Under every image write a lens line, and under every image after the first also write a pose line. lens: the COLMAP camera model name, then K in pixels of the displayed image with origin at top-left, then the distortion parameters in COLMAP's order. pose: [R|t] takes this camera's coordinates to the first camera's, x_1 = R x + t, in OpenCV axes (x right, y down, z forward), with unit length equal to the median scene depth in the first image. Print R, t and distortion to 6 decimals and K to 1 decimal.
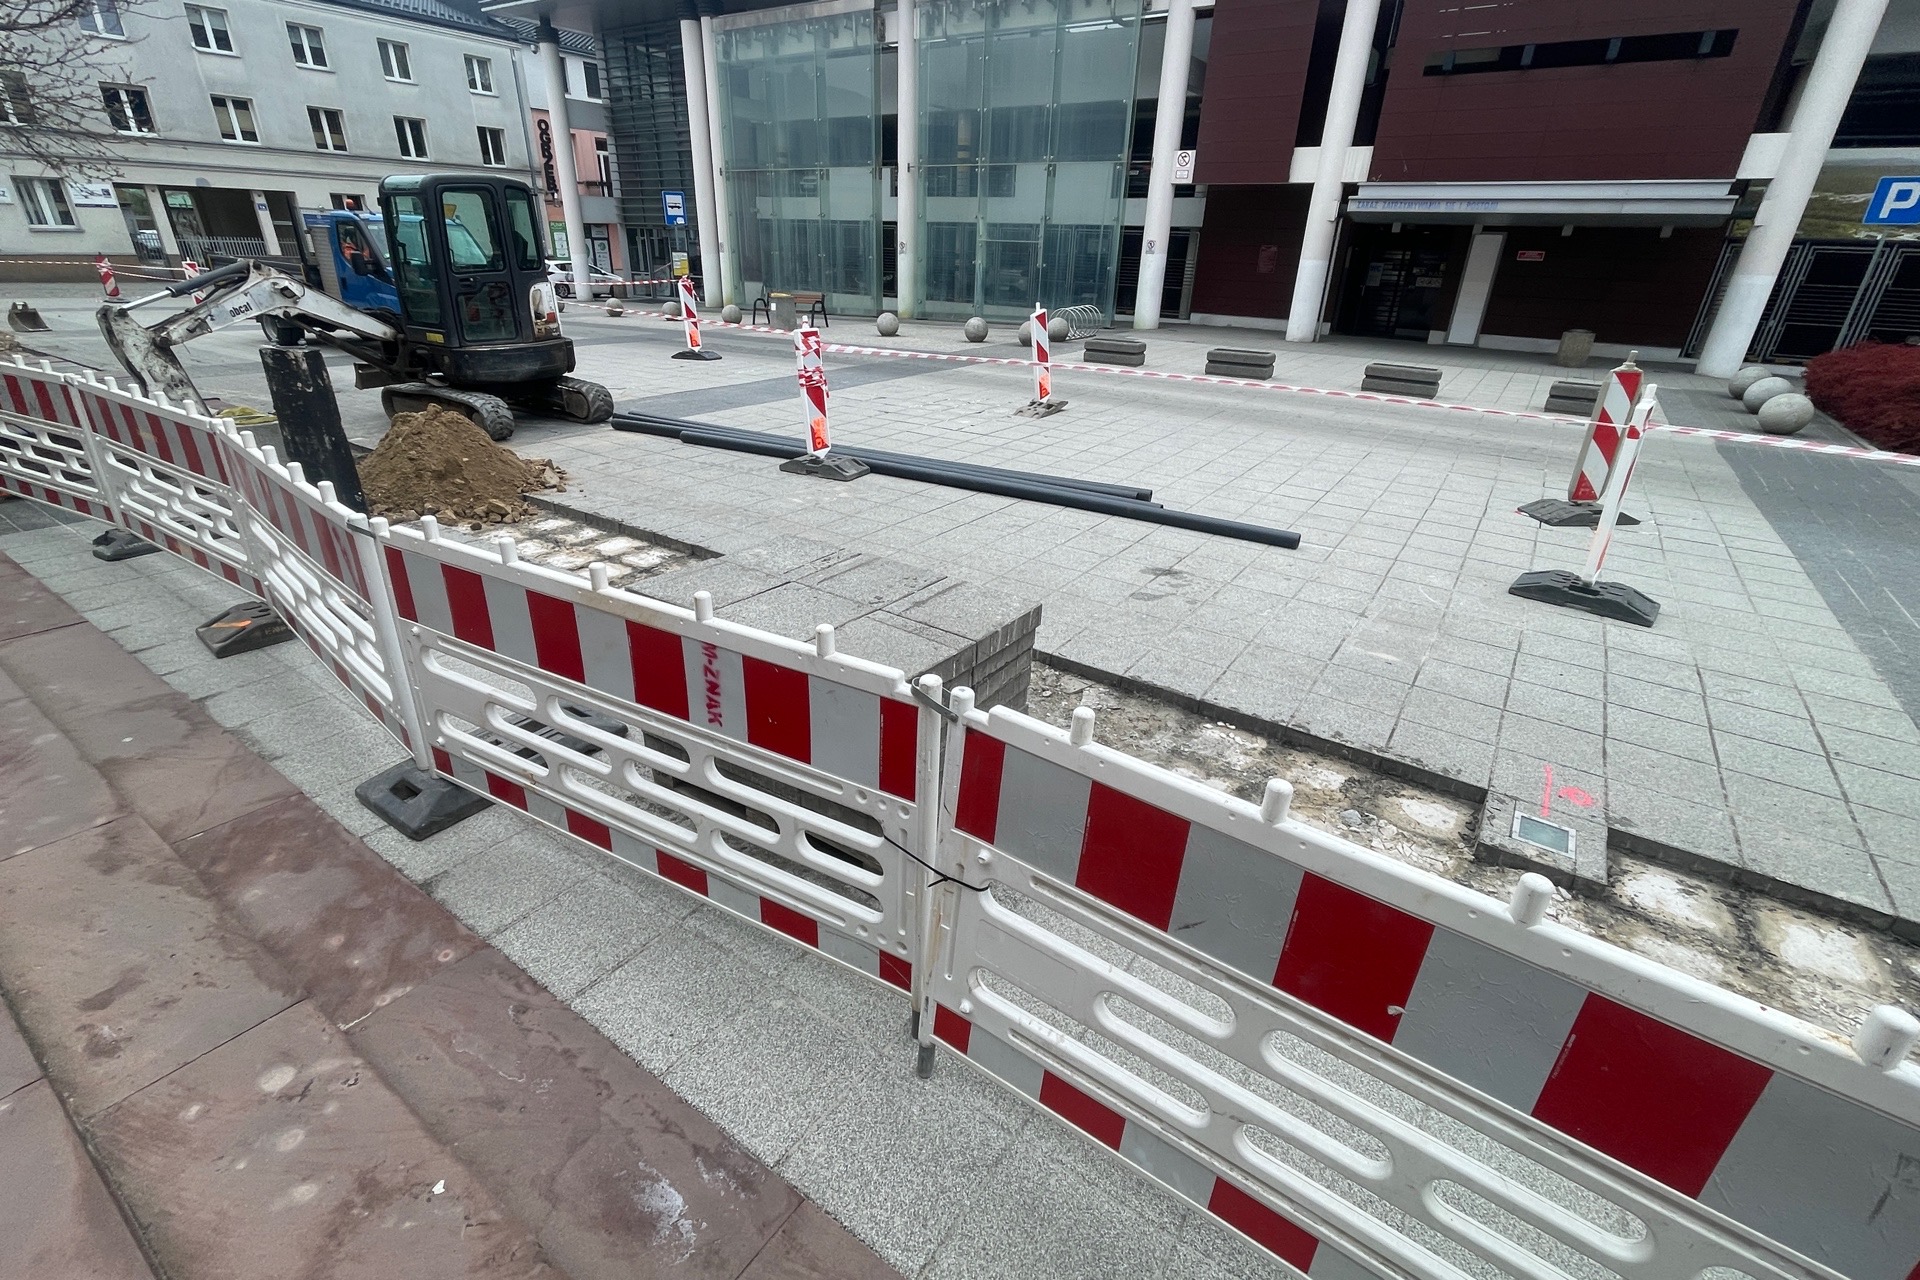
lens RADIAL K [[862.2, 0, 956.7], [0, 862.2, 635.6], [0, 0, 1]] dist [-0.000454, 0.004316]
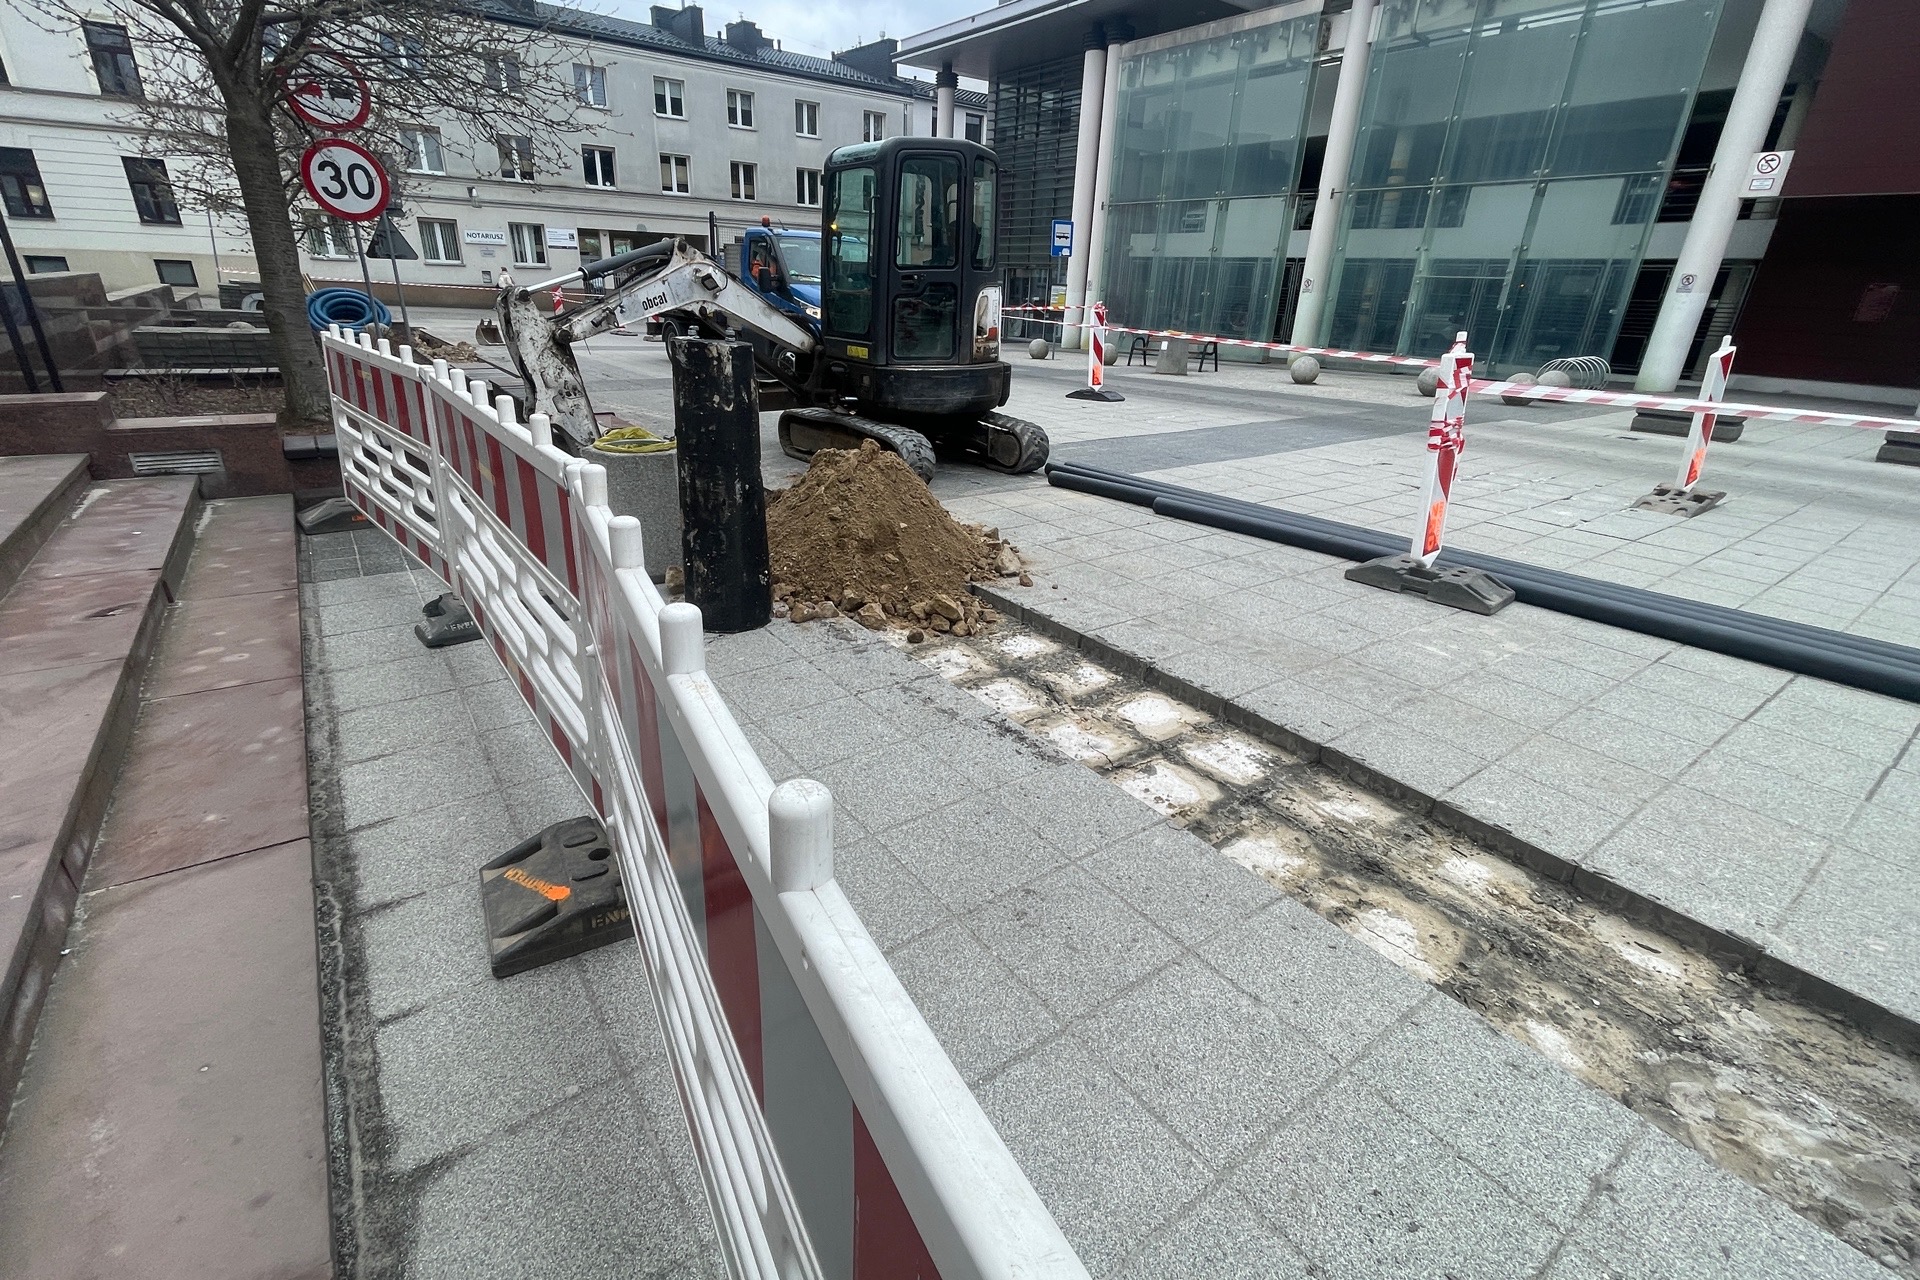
lens RADIAL K [[862.2, 0, 956.7], [0, 862.2, 635.6], [0, 0, 1]] dist [-0.000454, 0.004316]
pose [[0.943946, 0.134038, -0.301662, -0.112092], [-0.149689, 0.988300, -0.029269, -0.037569], [0.294209, 0.072784, 0.952966, 0.136472]]
